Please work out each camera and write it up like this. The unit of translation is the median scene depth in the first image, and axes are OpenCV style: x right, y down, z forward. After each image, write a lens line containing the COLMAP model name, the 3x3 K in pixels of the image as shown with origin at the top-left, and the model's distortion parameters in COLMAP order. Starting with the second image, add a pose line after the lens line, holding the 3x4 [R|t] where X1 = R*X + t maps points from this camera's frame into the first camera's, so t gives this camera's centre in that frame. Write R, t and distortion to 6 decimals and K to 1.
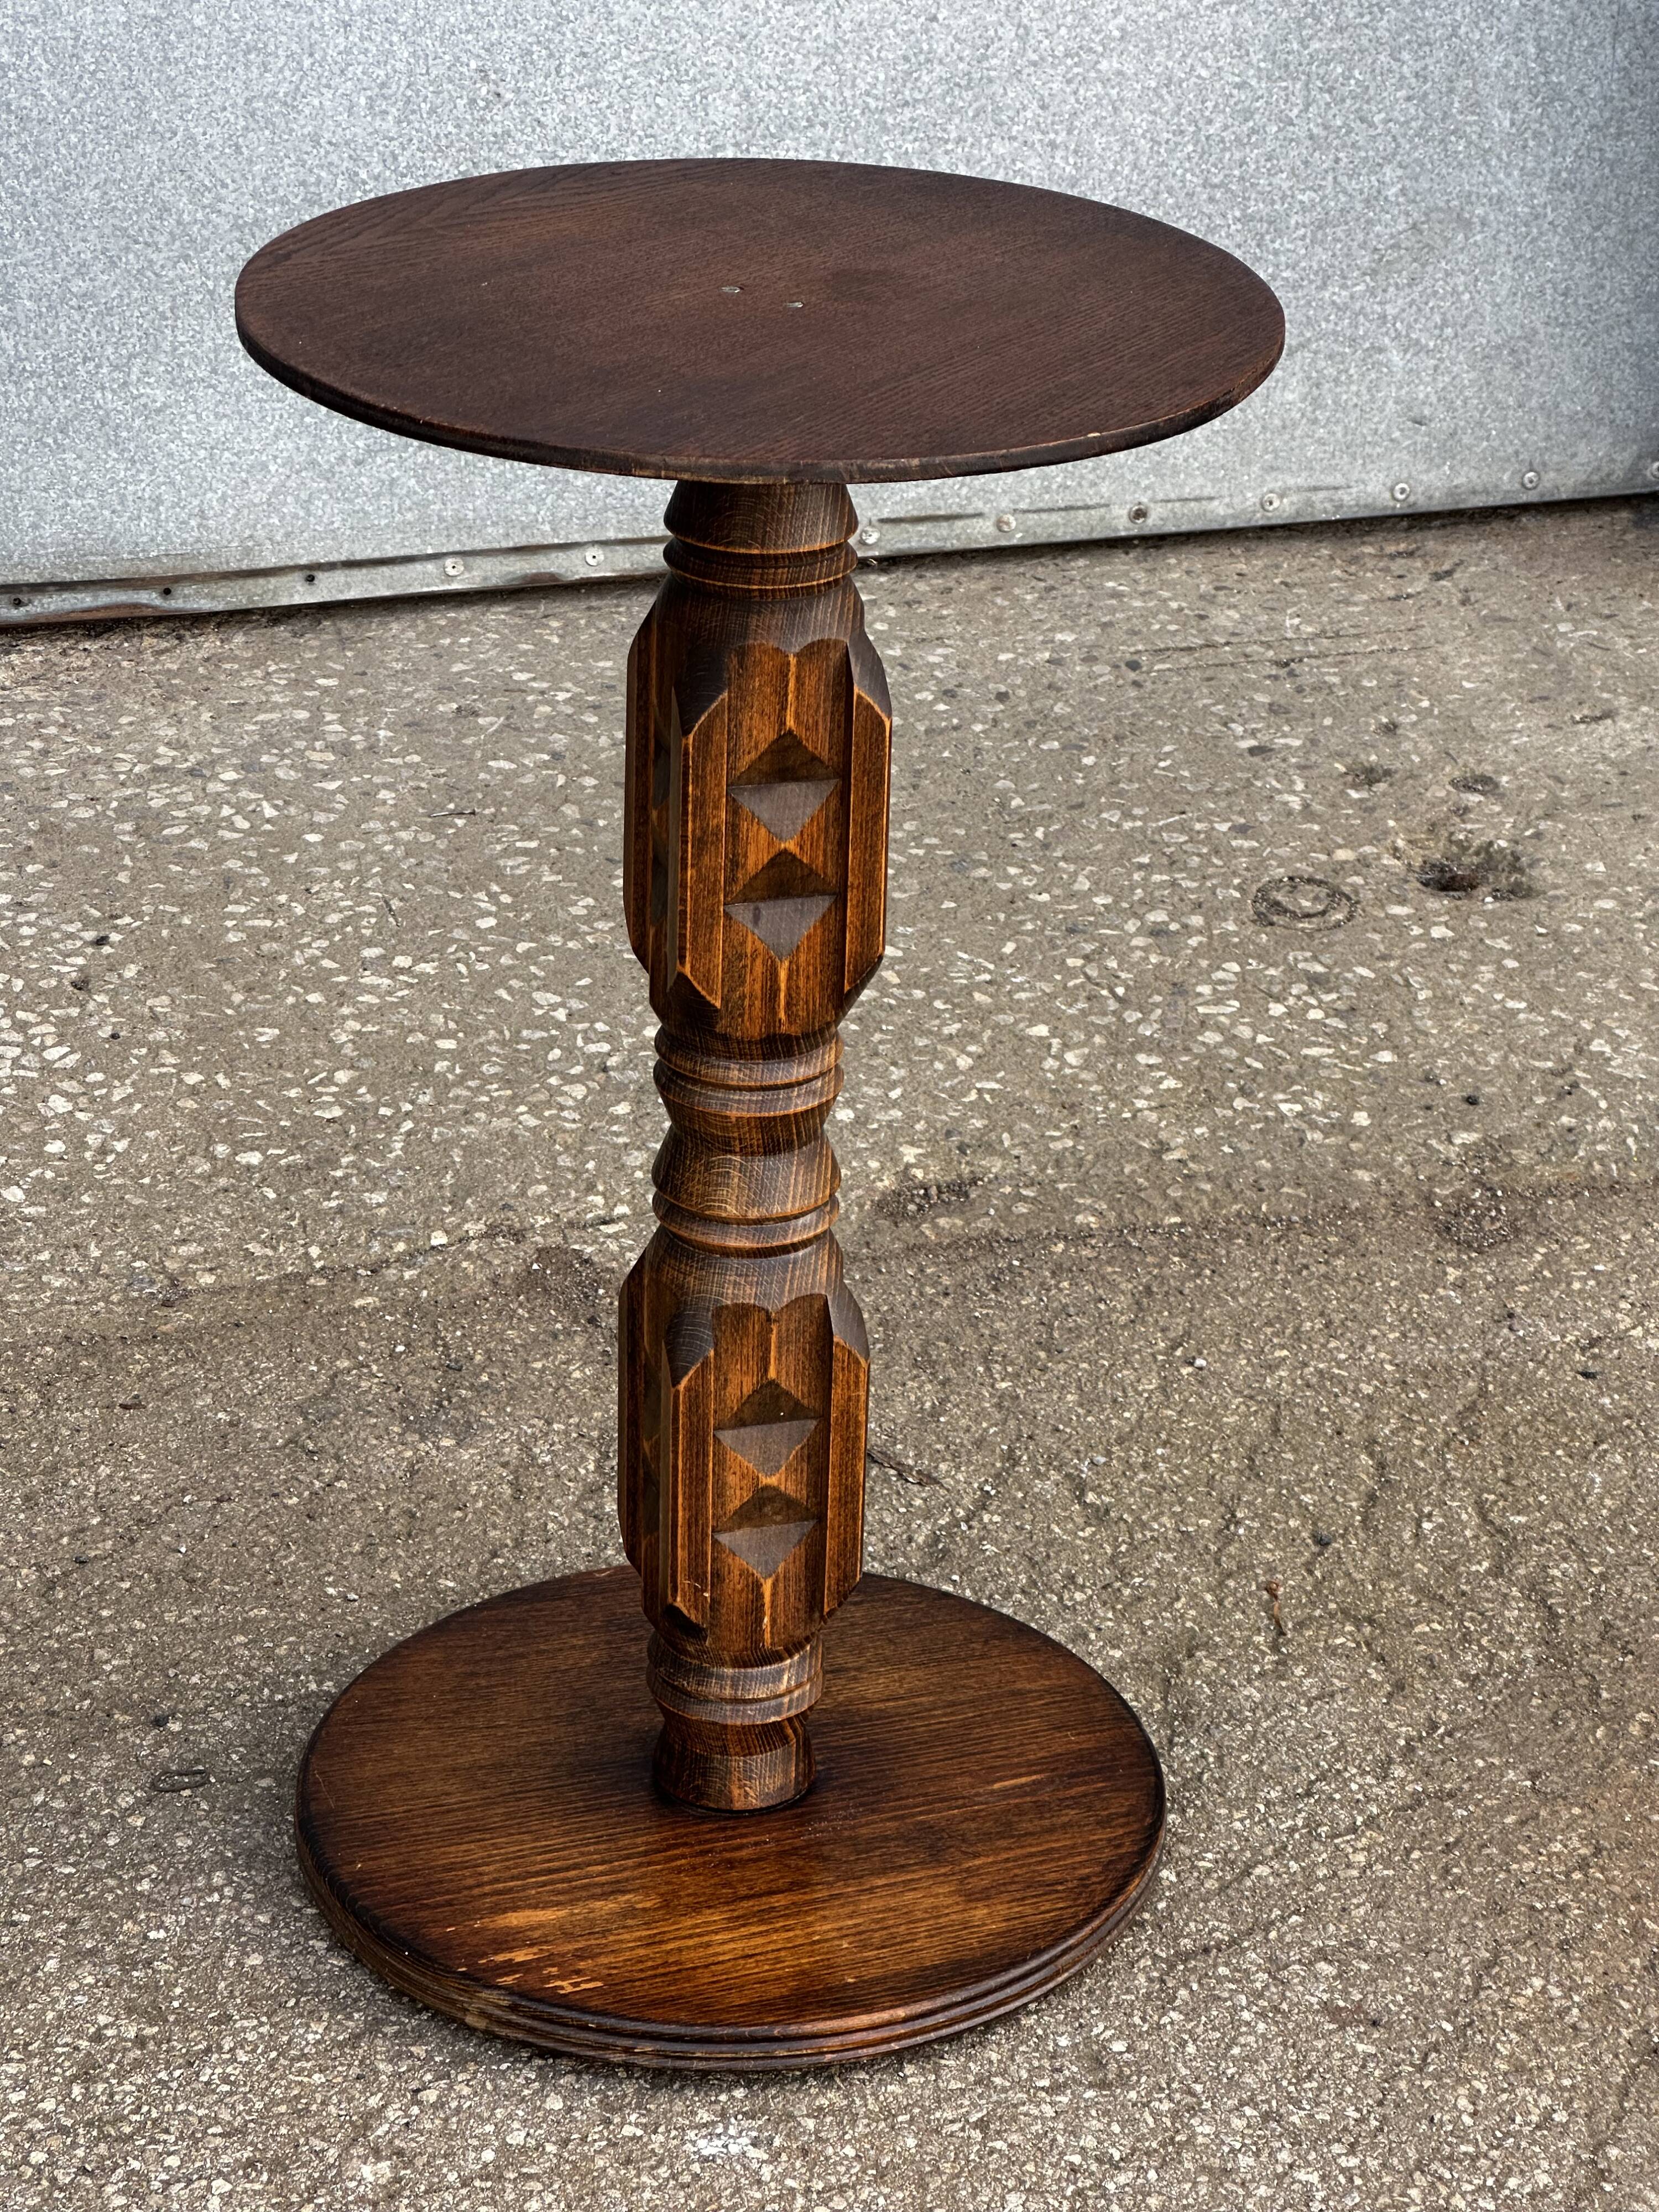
lens RADIAL K [[4929.1, 0, 860.9], [0, 4929.1, 1119.5], [0, 0, 1]] dist [0.181718, 0.000000]
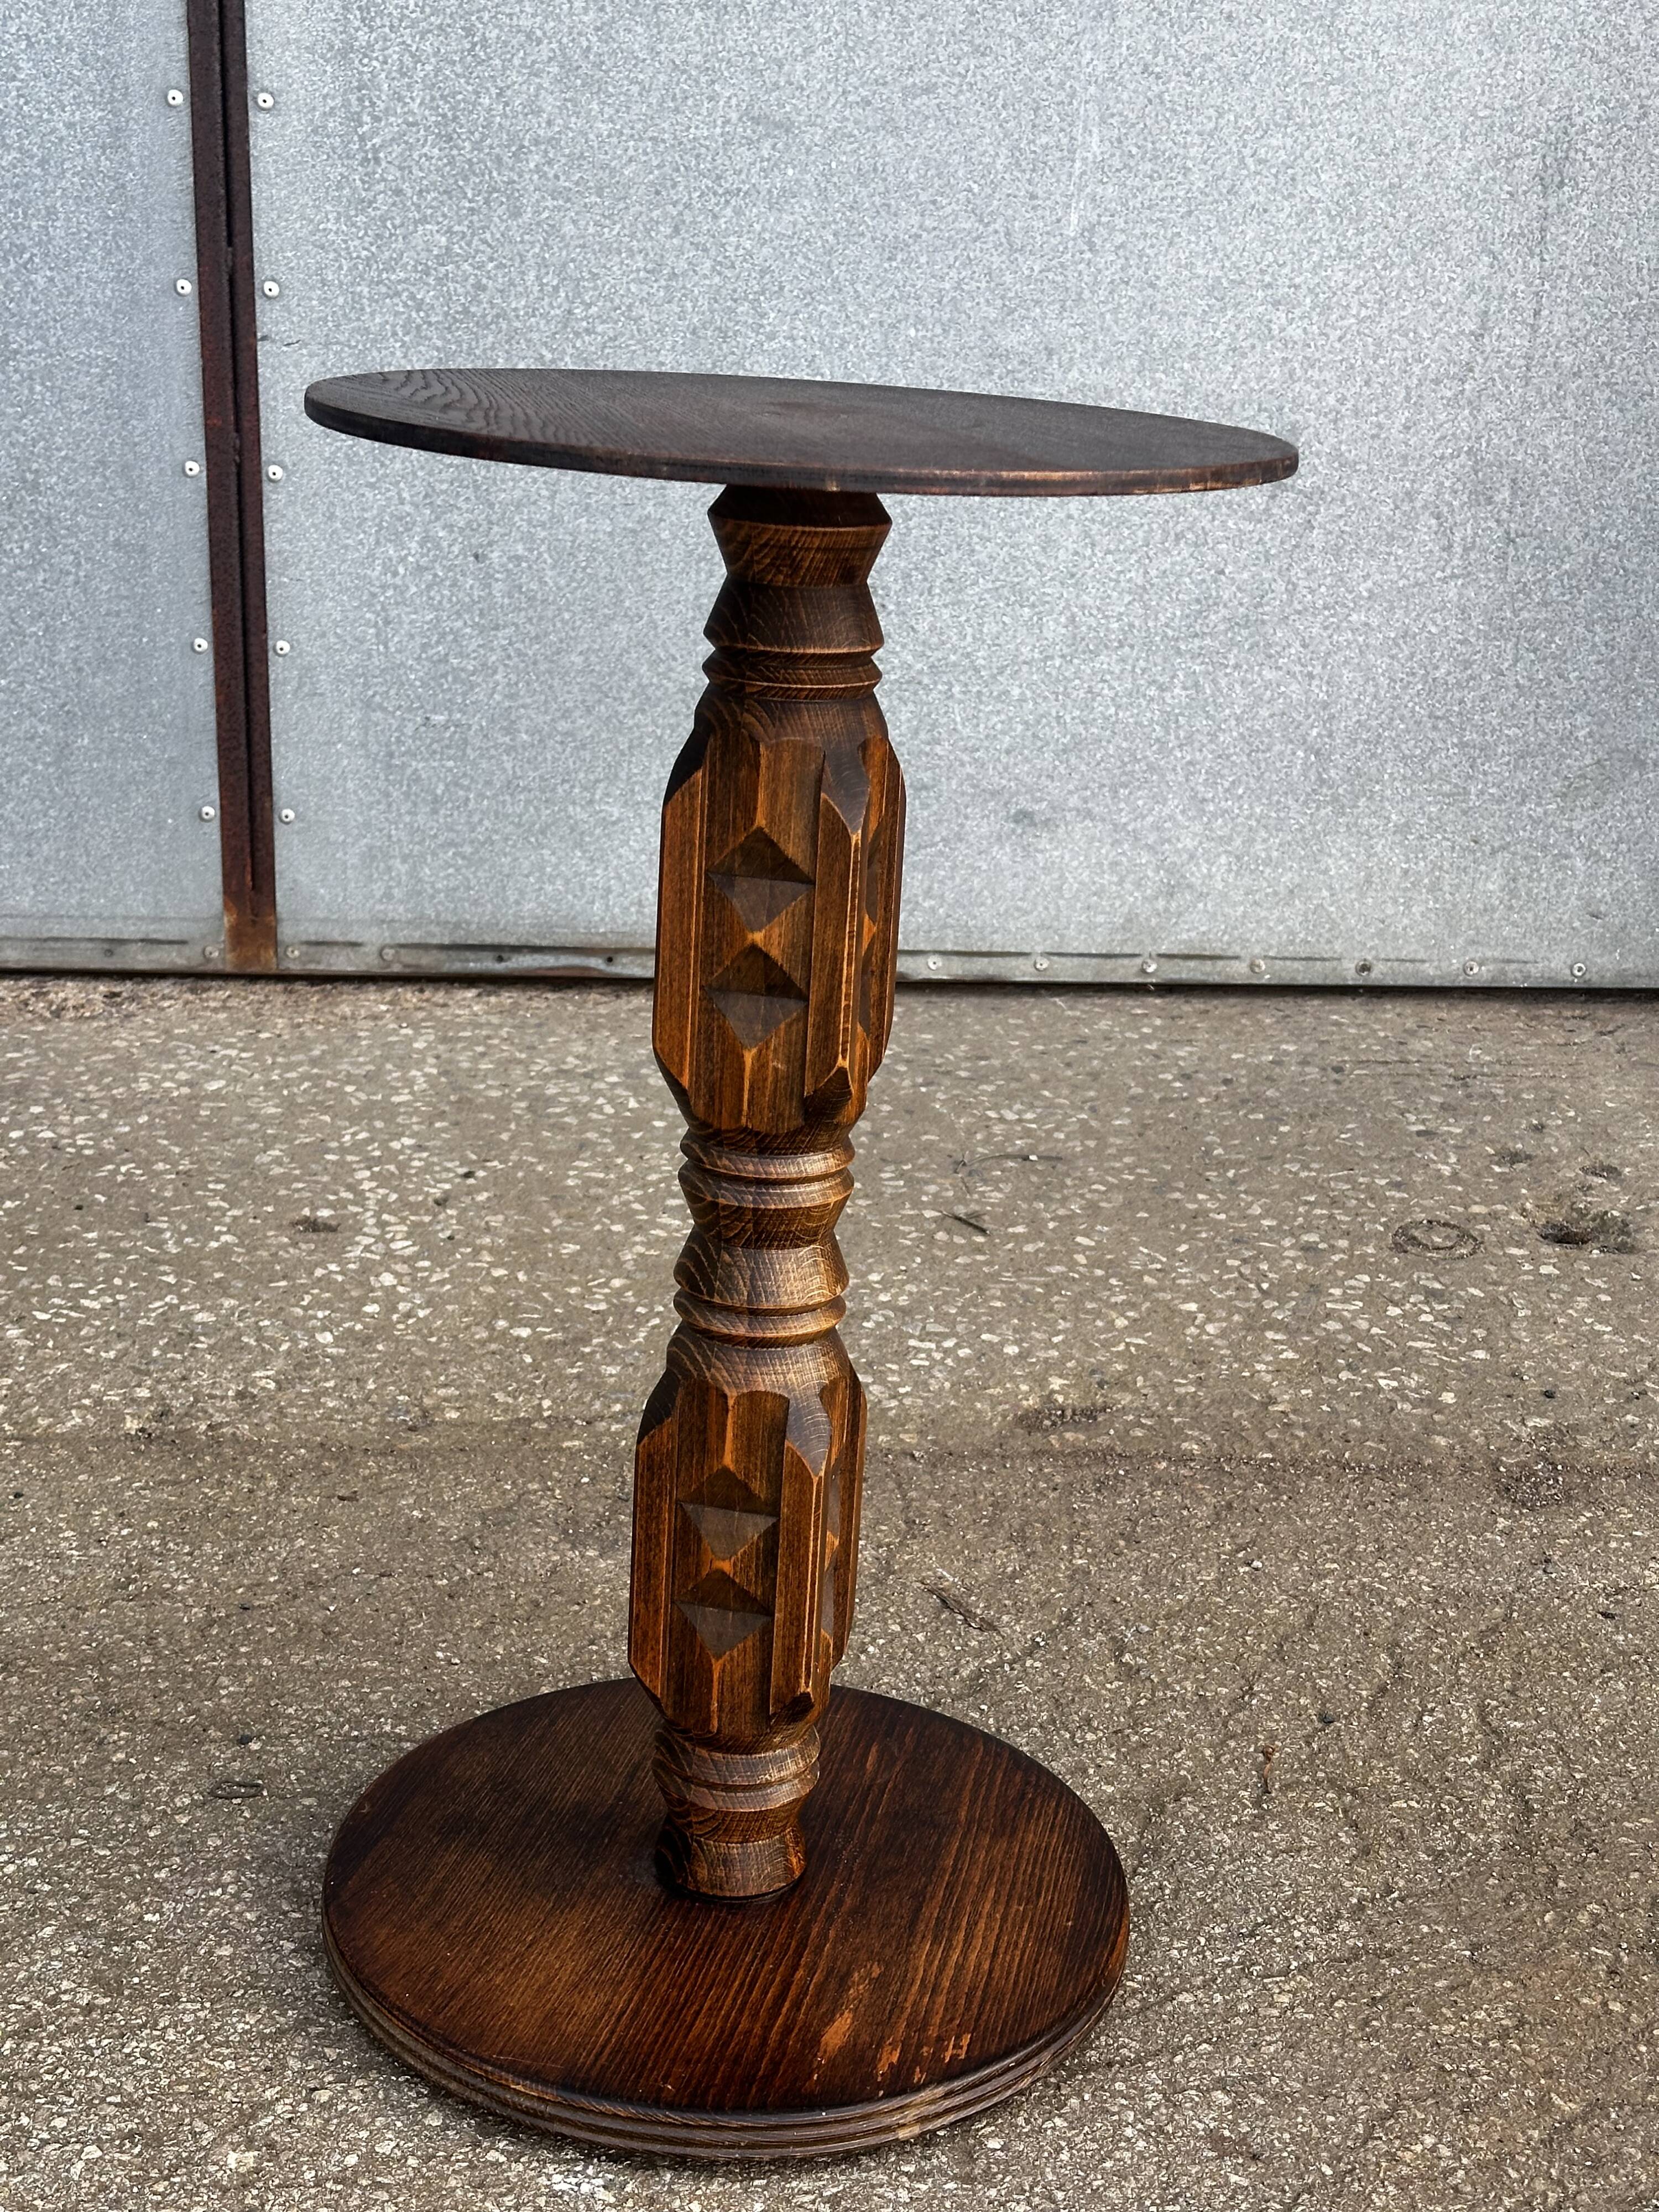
lens RADIAL K [[3061.5, 0, 833.8], [0, 3061.5, 1118.8], [0, 0, 1]] dist [0.129318, 0.000000]
pose [[0.979697, 0.078969, -0.184277, 0.091925], [-0.105694, 0.984490, -0.140026, 0.055323], [0.170362, 0.156660, 0.972849, 0.260208]]
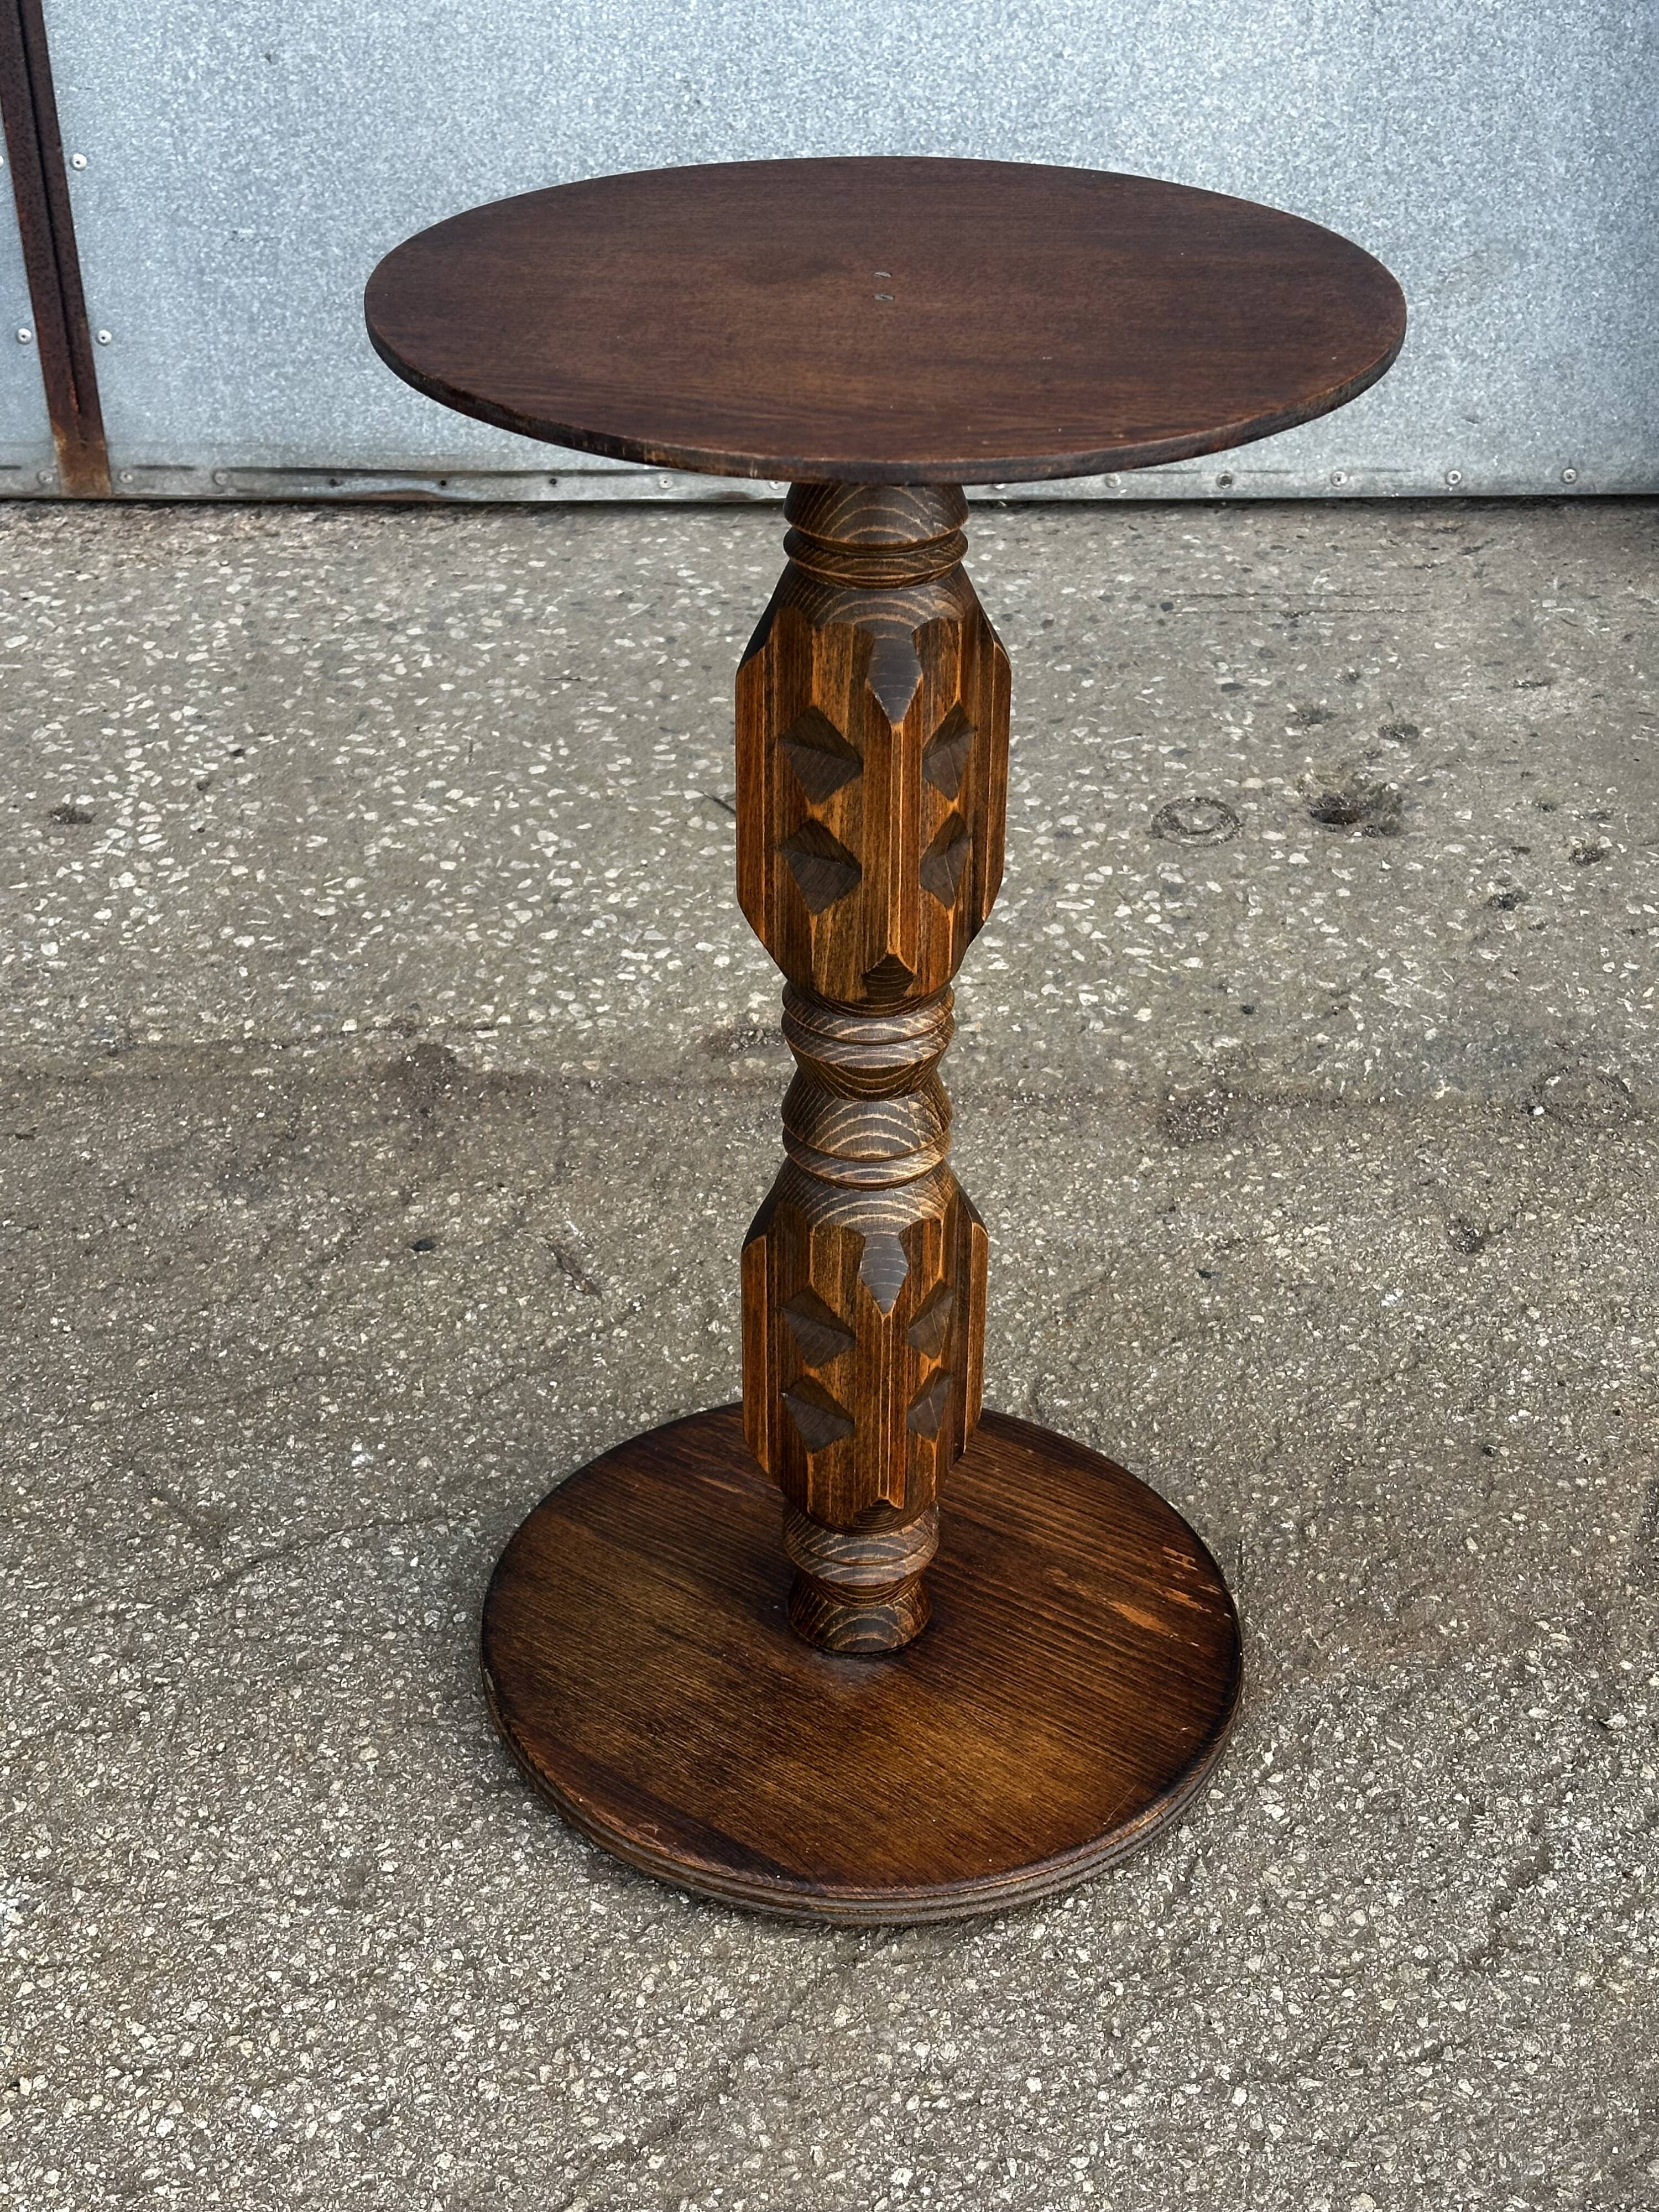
lens RADIAL K [[3061.5, 0, 811.7], [0, 3061.5, 1115.5], [0, 0, 1]] dist [0.129318, 0.000000]
pose [[0.956218, 0.133026, -0.260676, 0.230806], [-0.106992, 0.987966, 0.111700, -0.052484], [0.272398, -0.078919, 0.958943, 0.282004]]
